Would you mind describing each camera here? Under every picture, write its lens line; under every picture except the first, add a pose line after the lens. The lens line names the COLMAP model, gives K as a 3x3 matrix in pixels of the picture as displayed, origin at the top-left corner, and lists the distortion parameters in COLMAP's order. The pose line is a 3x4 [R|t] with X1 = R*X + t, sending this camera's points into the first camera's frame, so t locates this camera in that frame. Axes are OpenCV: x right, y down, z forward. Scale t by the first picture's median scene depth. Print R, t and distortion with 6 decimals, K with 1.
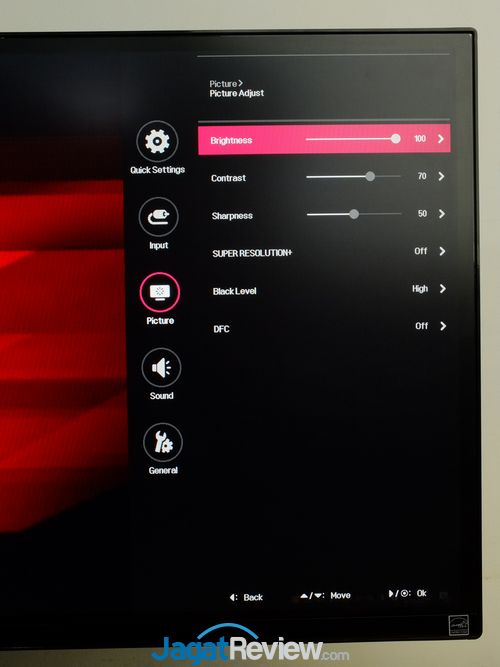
lens RADIAL K [[382.2, 0, 250.0], [0, 382.2, 333.5], [0, 0, 1]] dist [-0.001649, 0.000036]
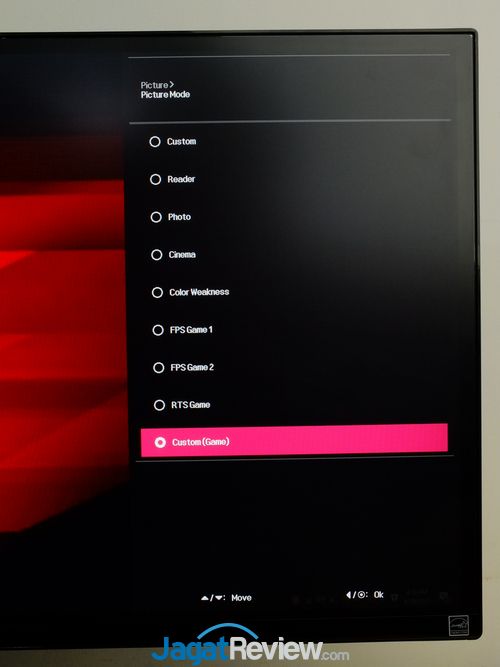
lens RADIAL K [[379.5, 0, 584.5], [0, 379.5, 328.1], [0, 0, 1]] dist [-0.001830, 0.000045]
pose [[0.999993, 0.001243, 0.003452, 1.085092], [-0.001242, 0.999999, -0.000334, -0.019460], [-0.003453, 0.000330, 0.999994, 0.006218]]
